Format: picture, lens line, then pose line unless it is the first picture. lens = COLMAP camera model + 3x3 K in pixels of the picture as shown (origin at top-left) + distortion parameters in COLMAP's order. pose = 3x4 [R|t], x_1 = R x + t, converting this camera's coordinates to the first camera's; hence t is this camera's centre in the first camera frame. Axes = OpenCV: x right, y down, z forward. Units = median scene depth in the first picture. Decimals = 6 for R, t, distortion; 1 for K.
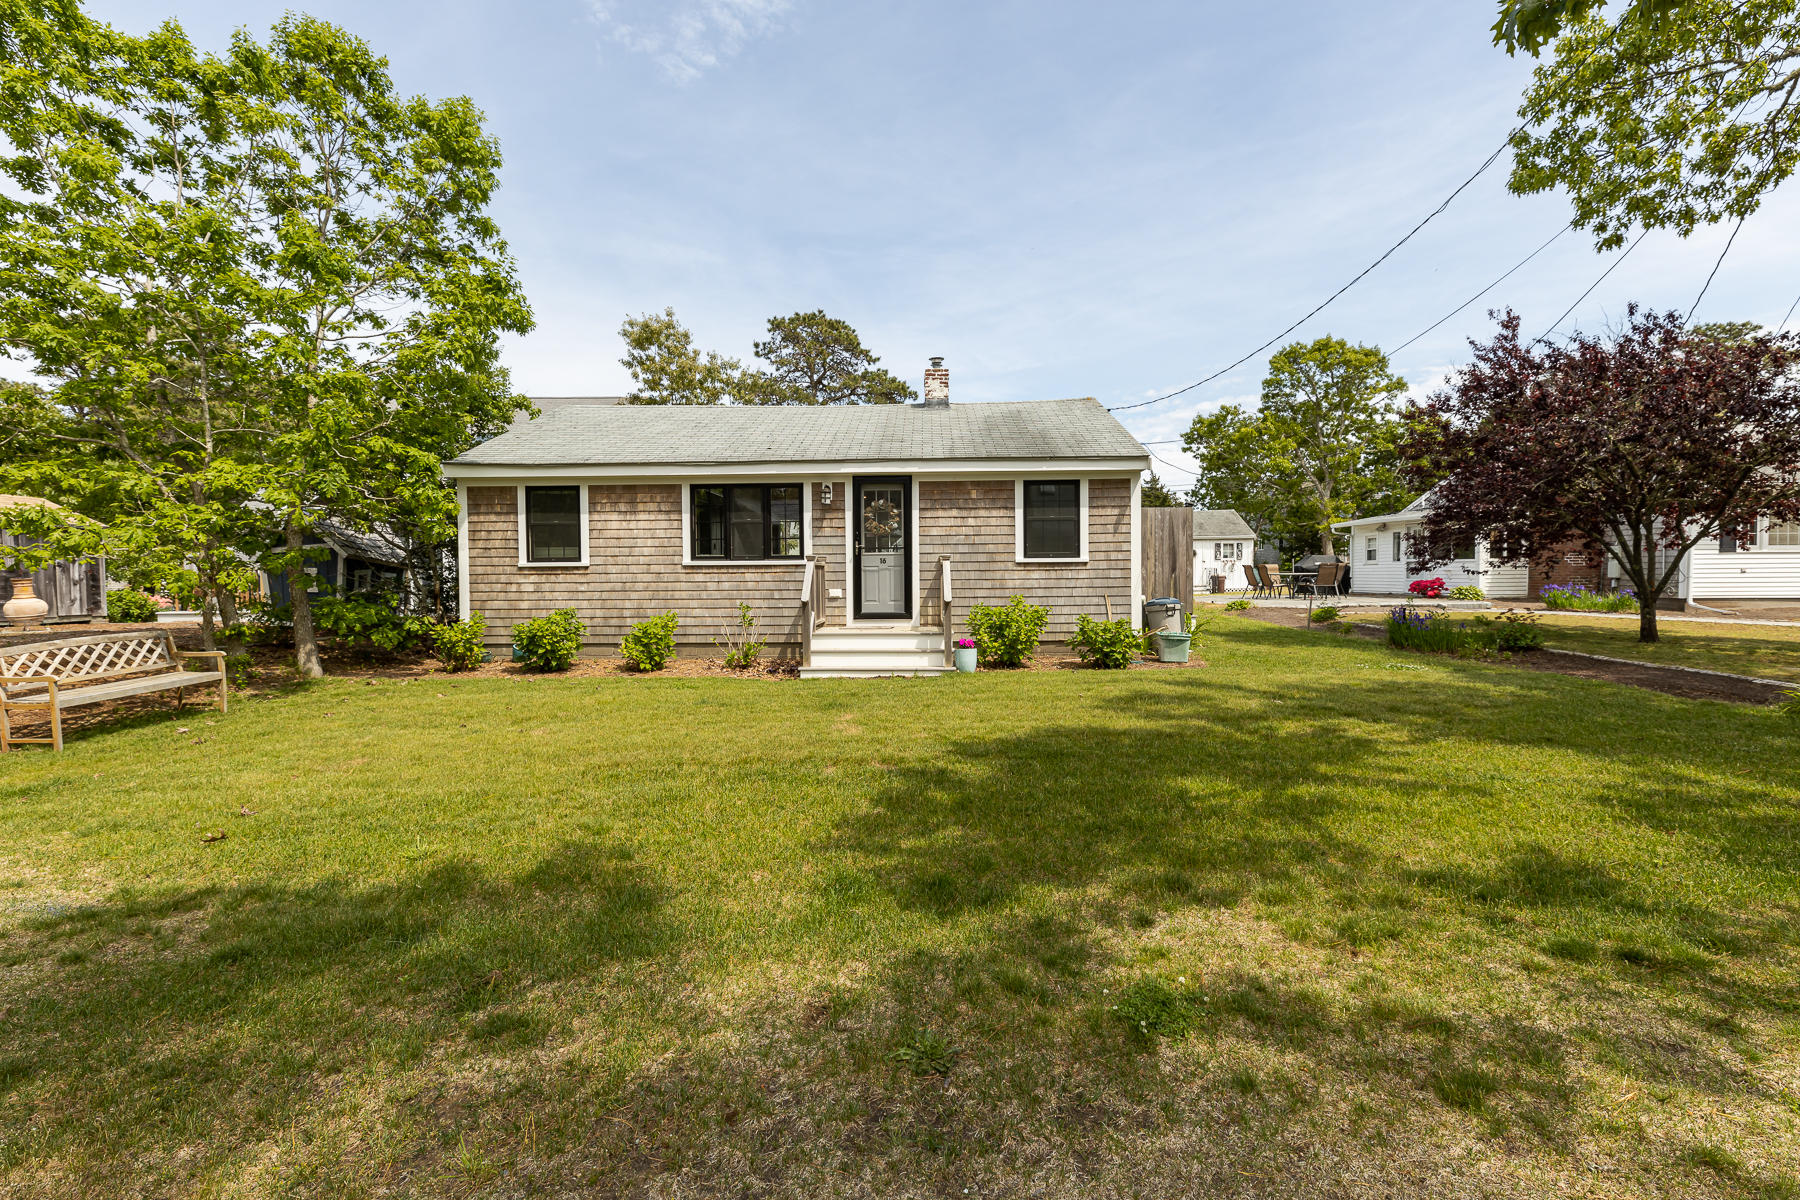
lens RADIAL K [[755.2, 0, 901.1], [0, 755.2, 602.4], [0, 0, 1]] dist [0.008270, 0.000466]
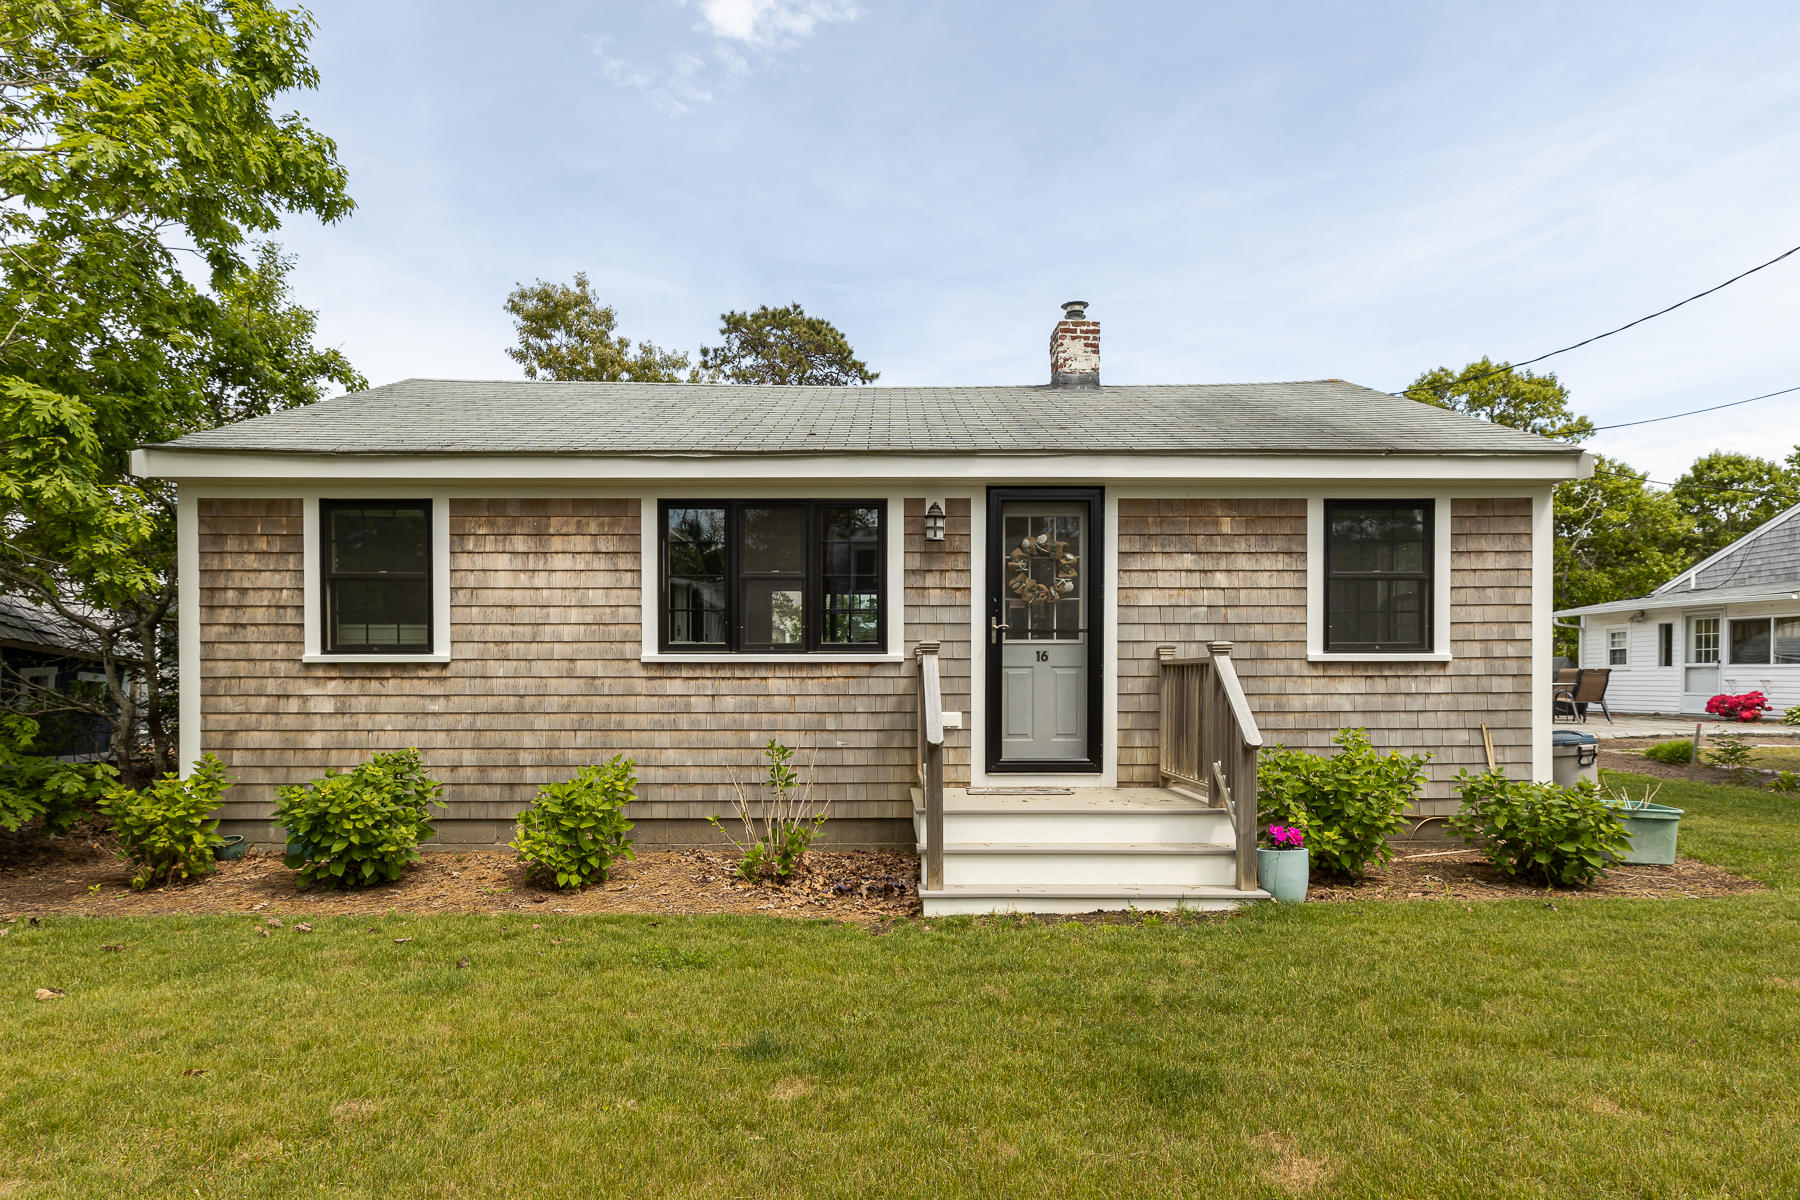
lens RADIAL K [[945.6, 0, 889.3], [0, 945.6, 700.8], [0, 0, 1]] dist [0.006431, -0.001378]
pose [[0.999370, 0.005909, 0.034983, -0.148735], [-0.005376, 0.999869, -0.015295, -0.015051], [-0.035069, 0.015097, 0.999271, 0.376442]]
